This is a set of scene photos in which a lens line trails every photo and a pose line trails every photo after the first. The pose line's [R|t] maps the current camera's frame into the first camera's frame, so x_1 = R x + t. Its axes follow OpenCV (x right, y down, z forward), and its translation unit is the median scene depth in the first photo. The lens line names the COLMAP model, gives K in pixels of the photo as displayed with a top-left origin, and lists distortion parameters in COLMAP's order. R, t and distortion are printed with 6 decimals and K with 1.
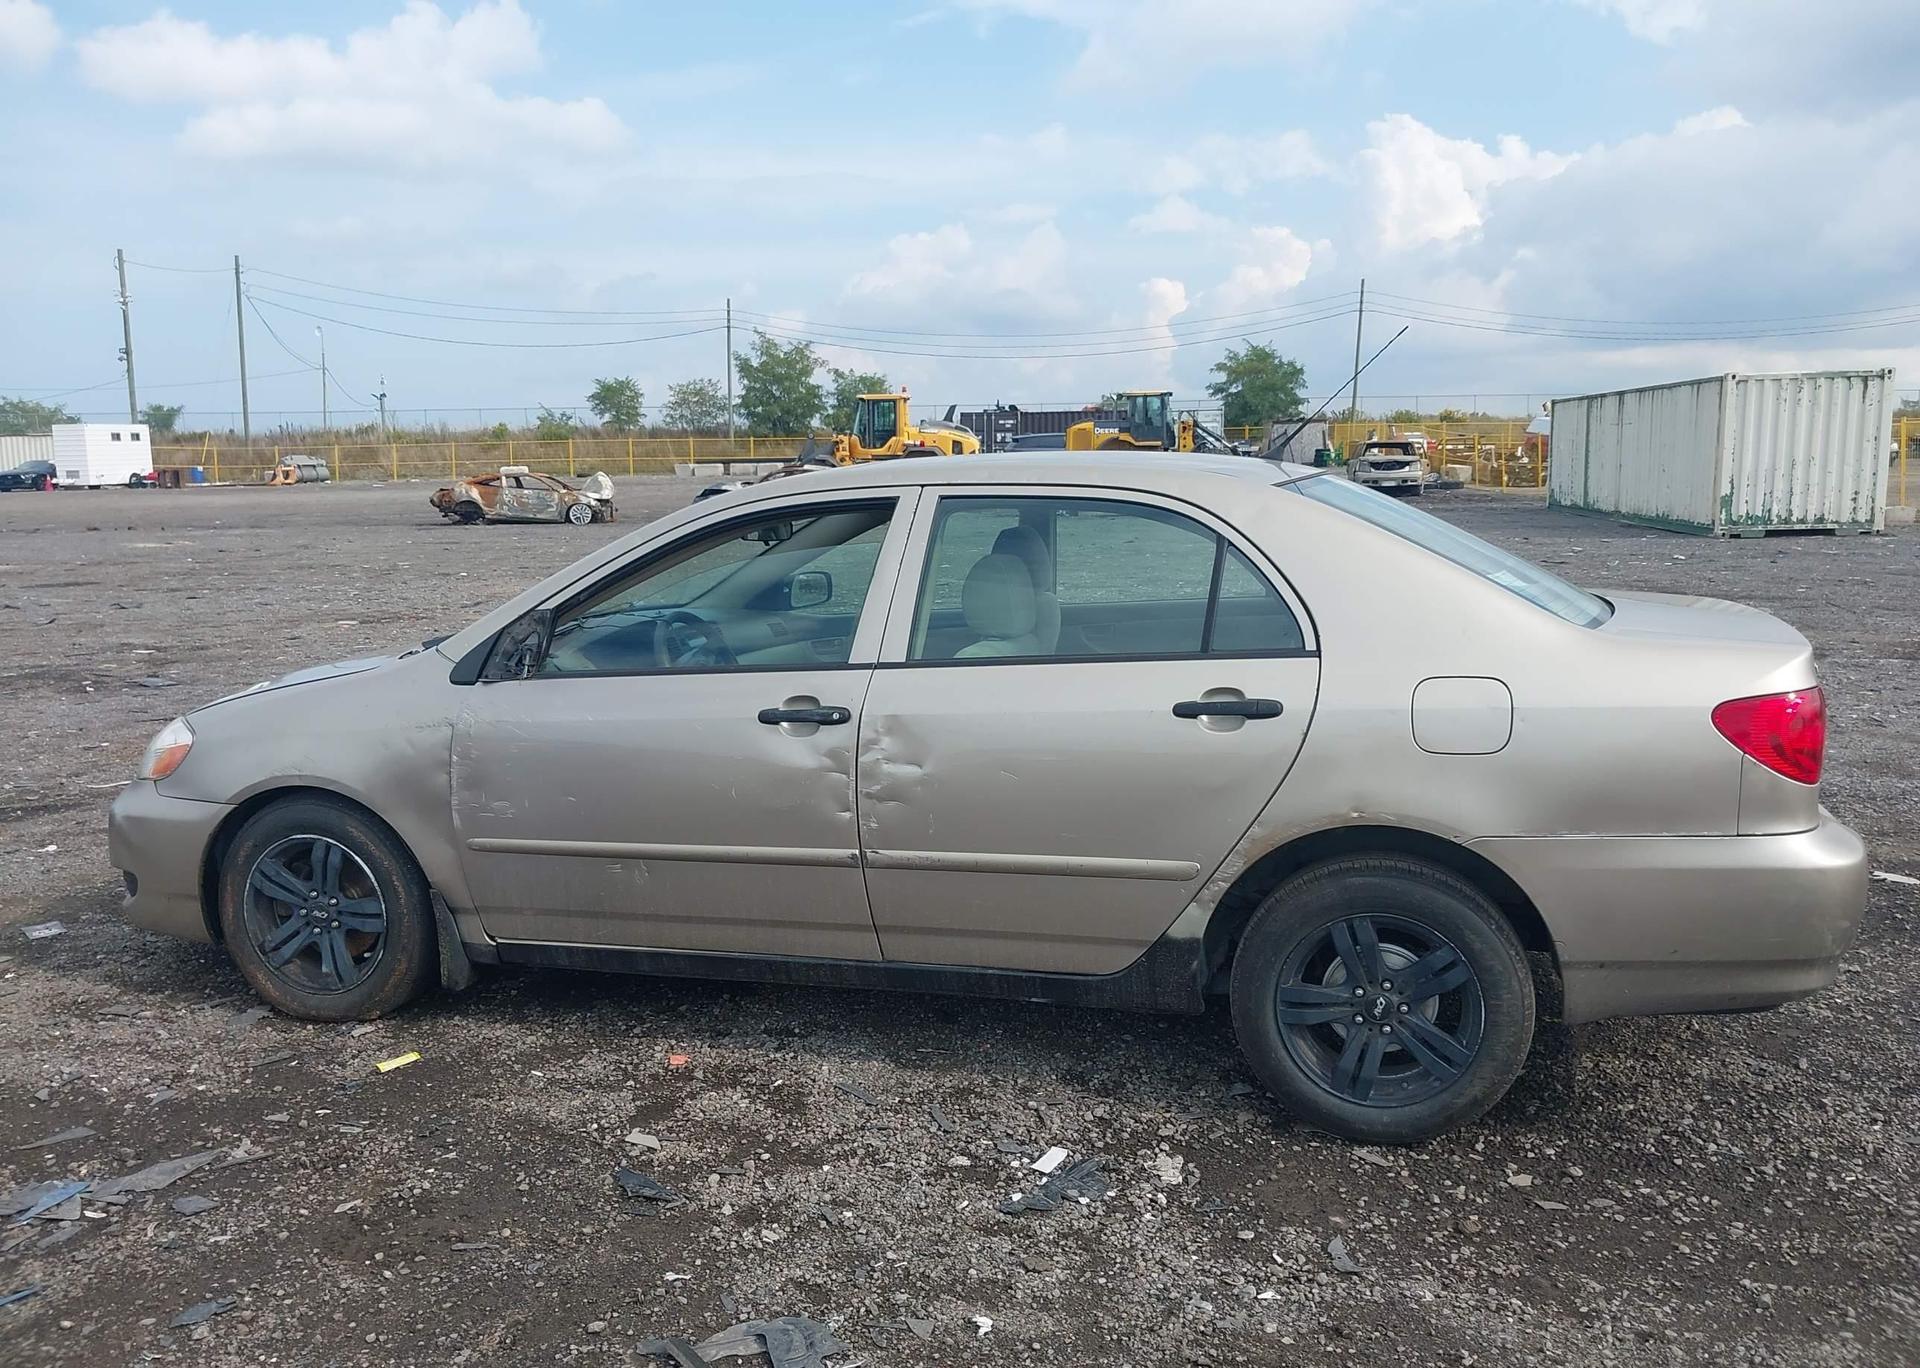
lens RADIAL K [[1714.0, 0, 960.0], [0, 1714.0, 684.0], [0, 0, 1]] dist [0.008545, -0.090784]
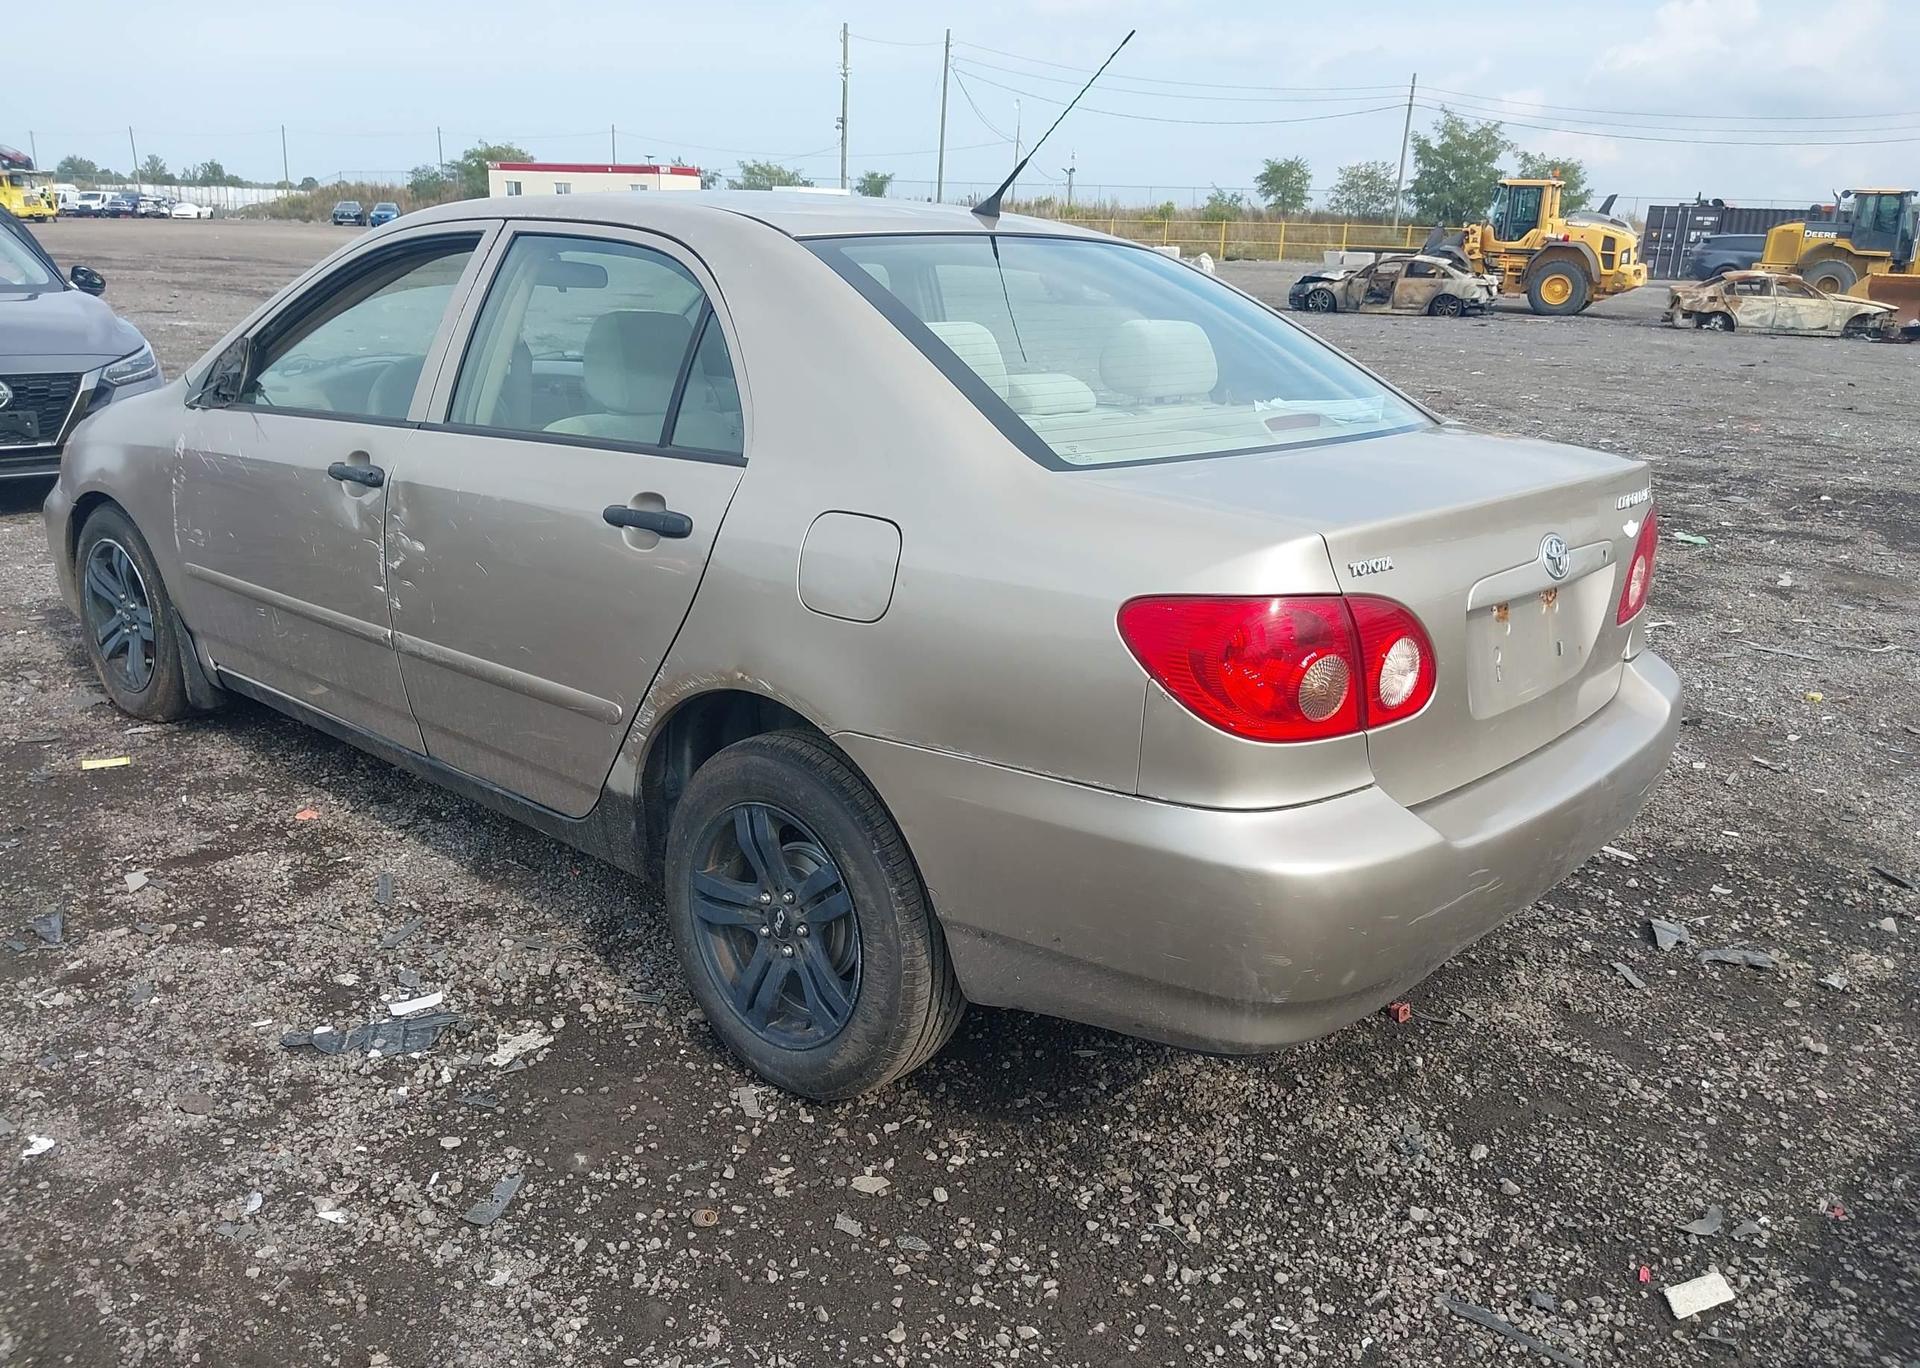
lens RADIAL K [[1660.7, 0, 962.8], [0, 1660.7, 682.7], [0, 0, 1]] dist [0.009532, -0.009700]
pose [[0.878843, 0.165020, -0.447665, 0.114508], [-0.108742, 0.982866, 0.148828, -0.007557], [0.464554, -0.082116, 0.881729, 0.067161]]
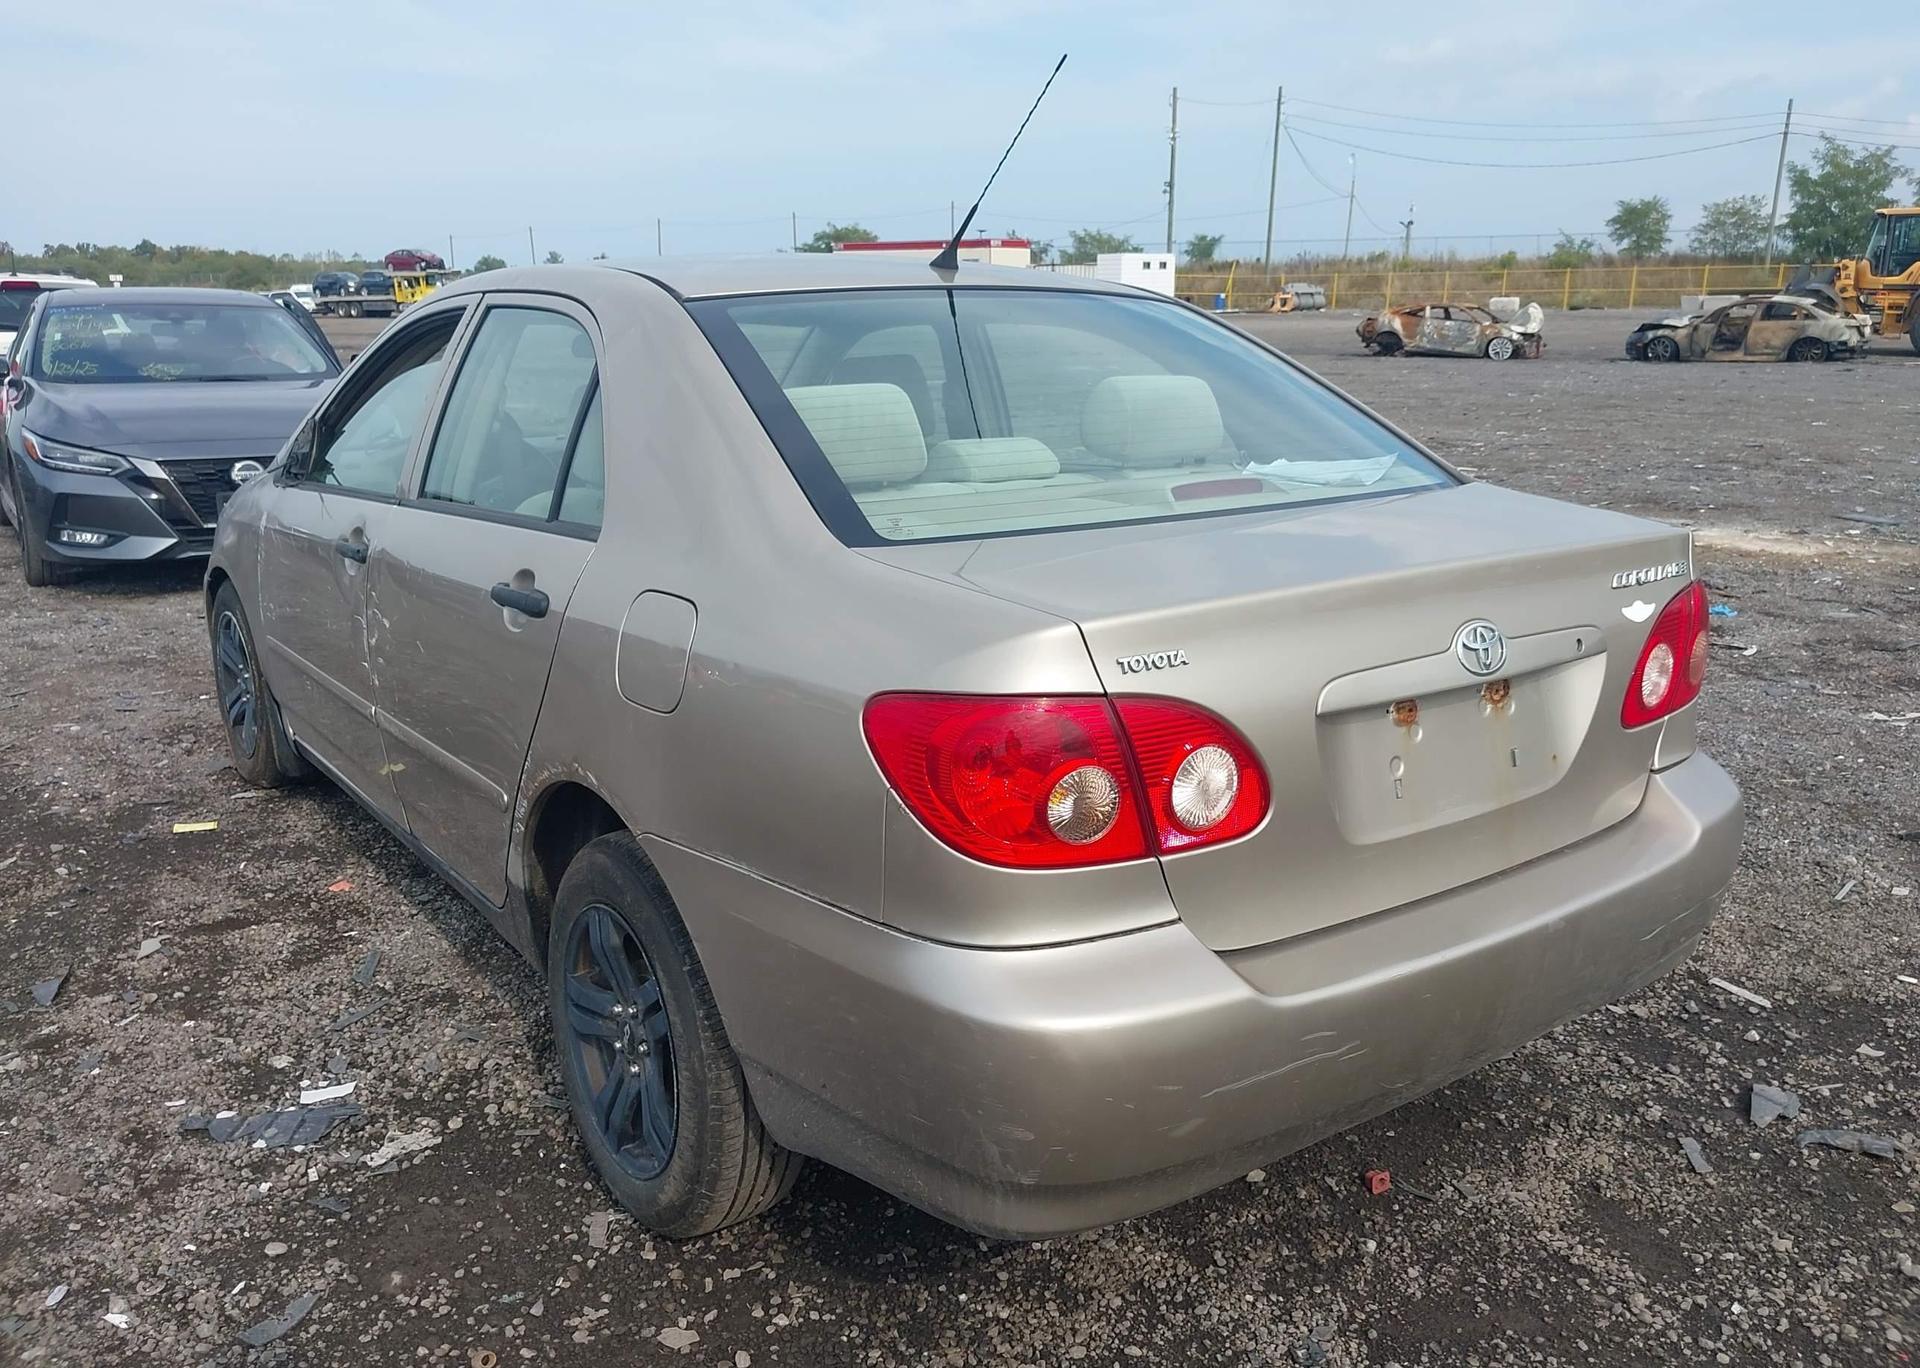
lens RADIAL K [[1660.7, 0, 962.8], [0, 1660.7, 682.7], [0, 0, 1]] dist [0.009532, -0.009700]
pose [[0.751504, 0.158330, -0.640448, 0.139043], [-0.093571, 0.986541, 0.134093, -0.011860], [0.653059, -0.040844, 0.756205, 0.101790]]
